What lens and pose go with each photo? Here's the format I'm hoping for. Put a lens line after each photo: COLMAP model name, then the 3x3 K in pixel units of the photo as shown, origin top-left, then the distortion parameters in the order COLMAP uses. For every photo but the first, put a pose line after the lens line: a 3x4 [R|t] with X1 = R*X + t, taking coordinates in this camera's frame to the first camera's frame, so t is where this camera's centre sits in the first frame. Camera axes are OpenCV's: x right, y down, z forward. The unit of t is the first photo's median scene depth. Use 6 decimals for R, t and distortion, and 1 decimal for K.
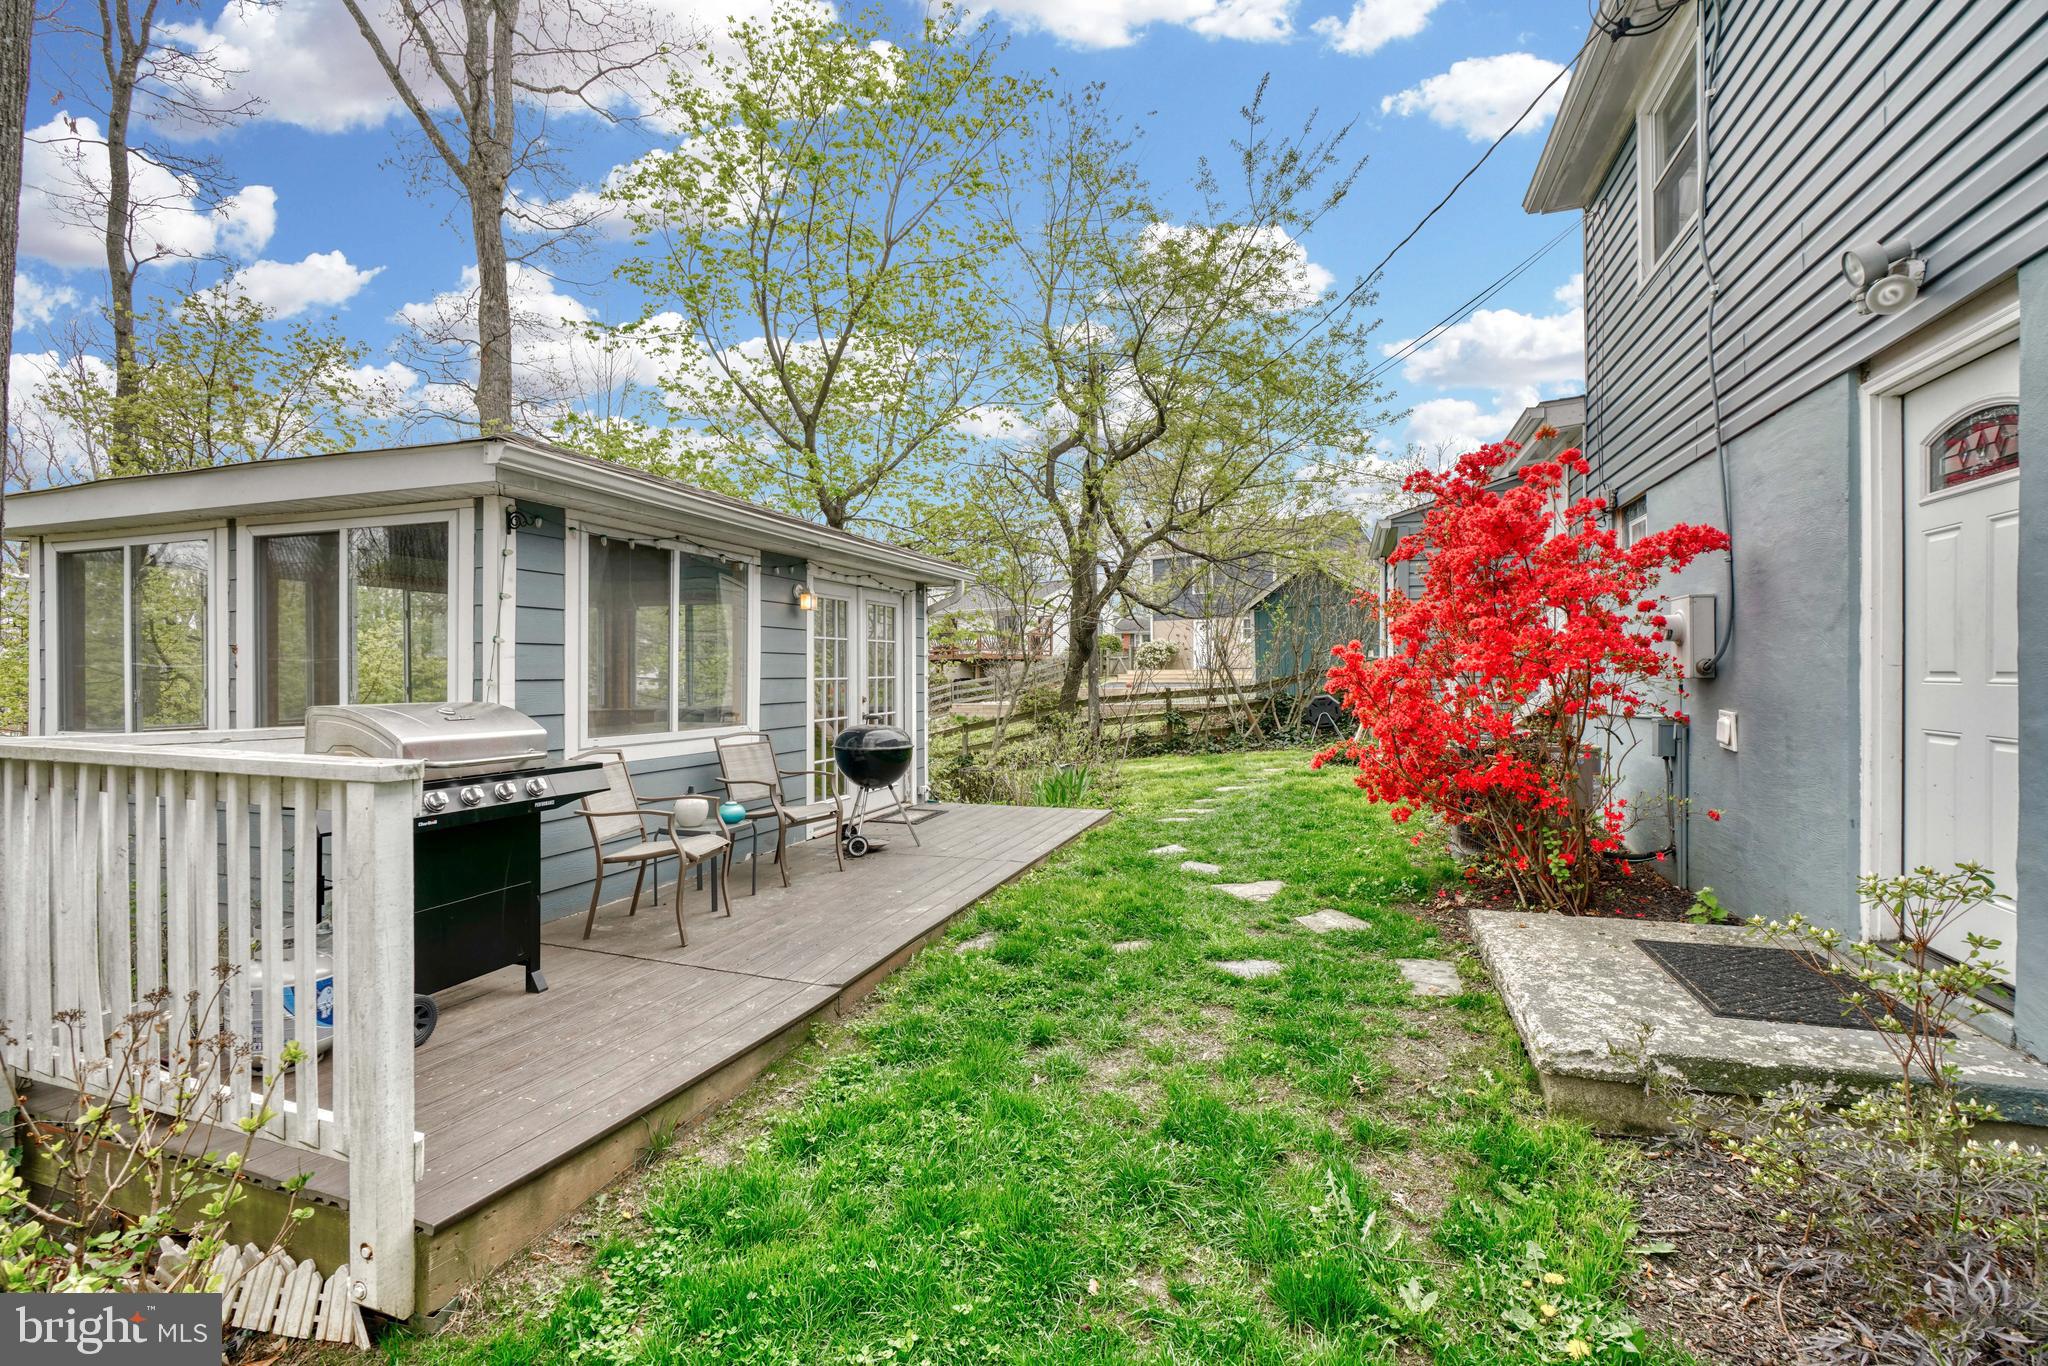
lens RADIAL K [[947.7, 0, 1021.5], [0, 947.7, 673.9], [0, 0, 1]] dist [-0.003005, 0.000993]
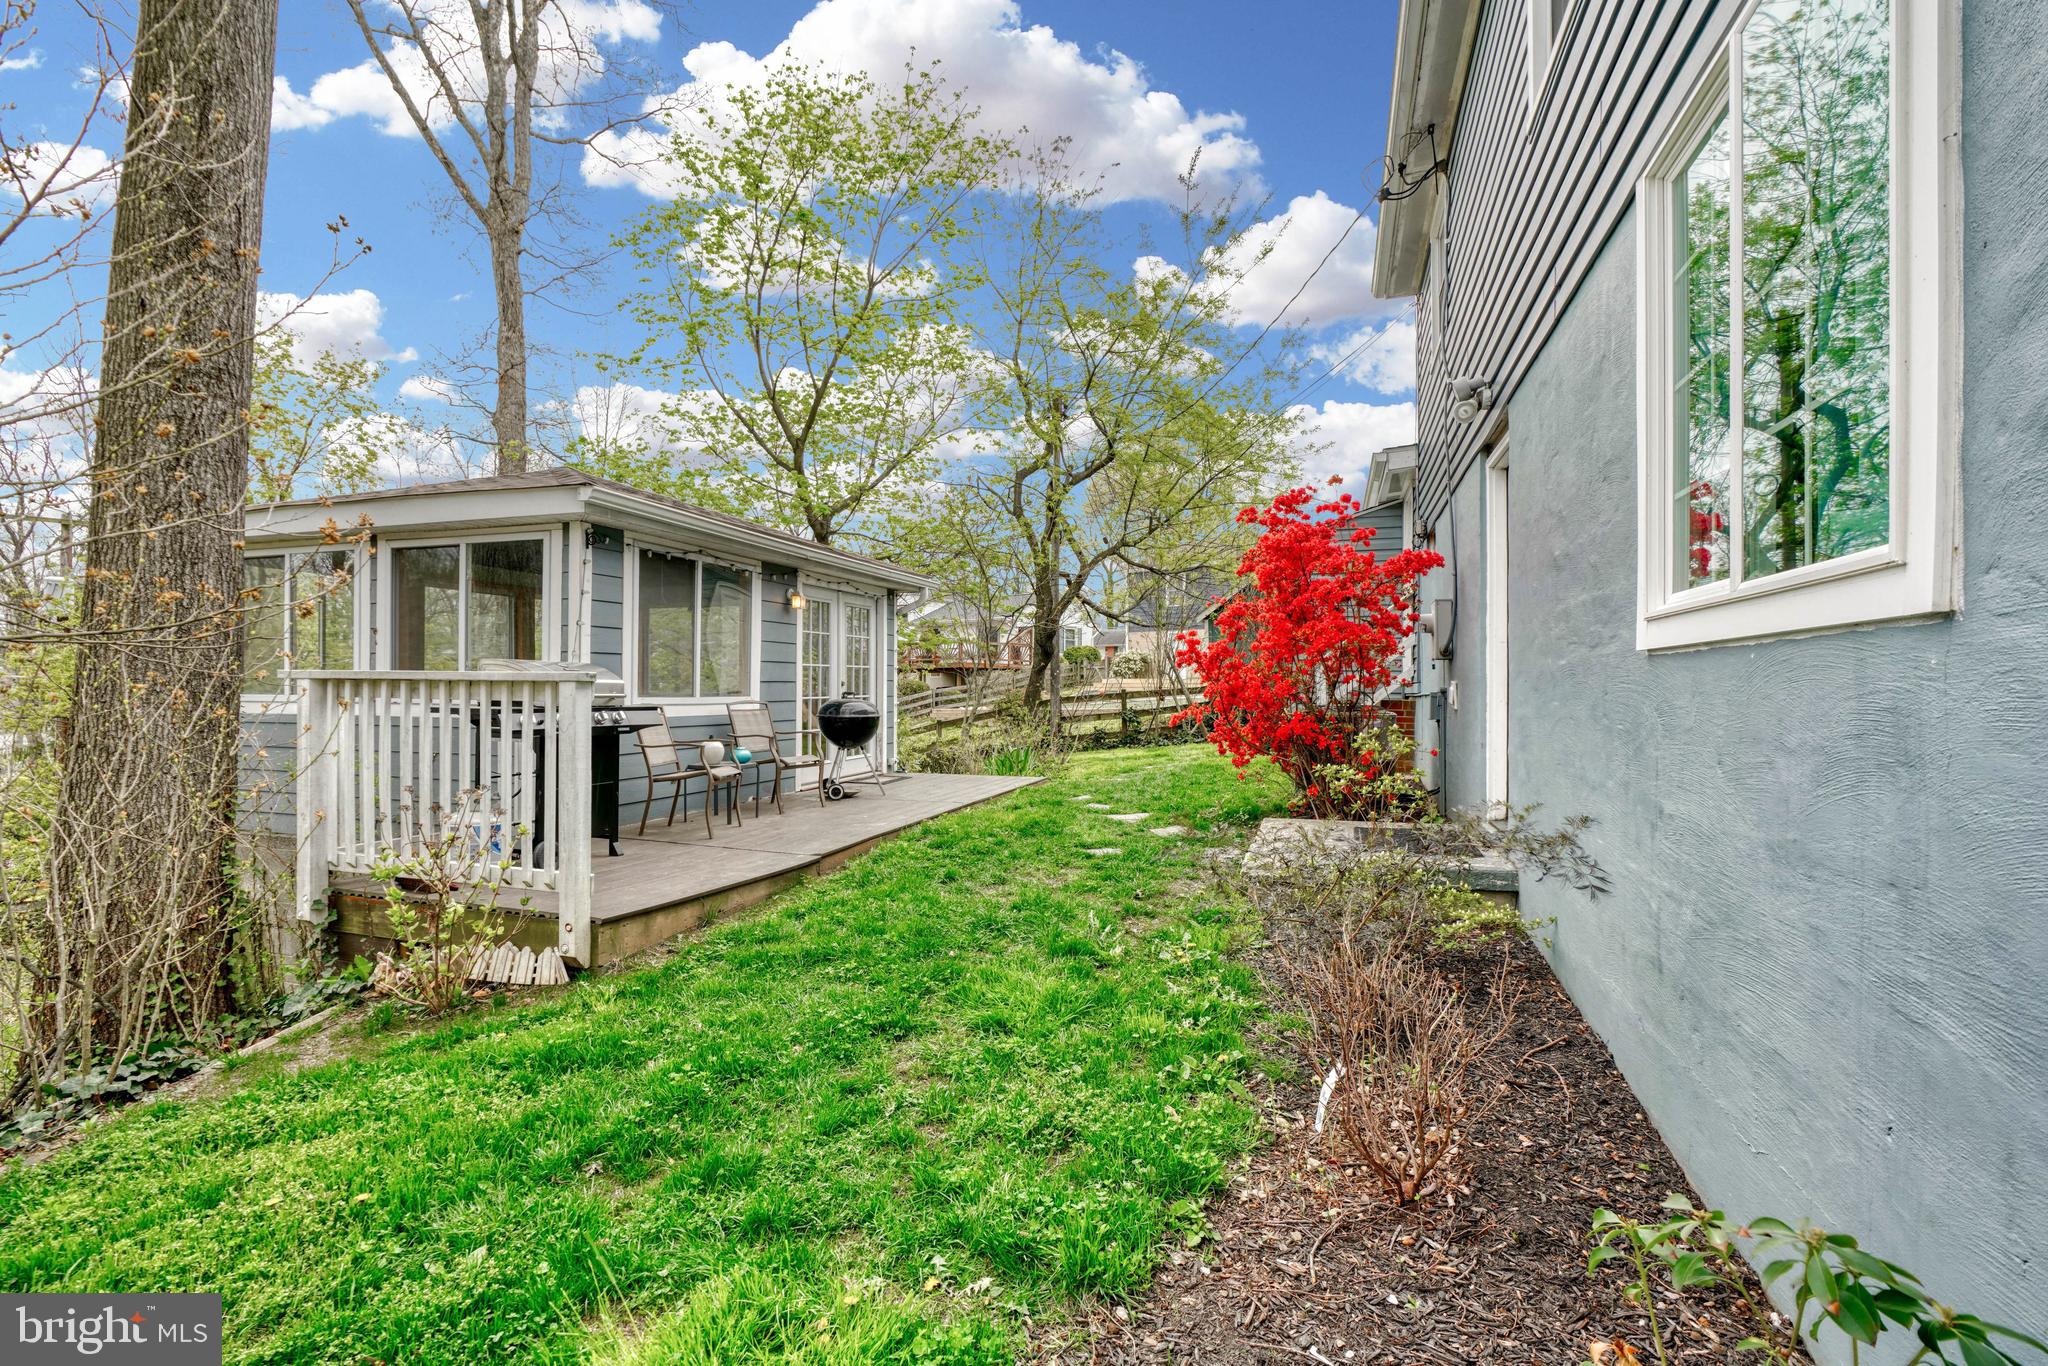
lens RADIAL K [[947.7, 0, 1021.4], [0, 947.7, 691.7], [0, 0, 1]] dist [-0.003005, 0.000993]
pose [[0.999880, 0.006492, 0.014043, 0.026897], [-0.006566, 0.999965, 0.005195, 0.016611], [-0.014009, -0.005286, 0.999888, -0.129545]]
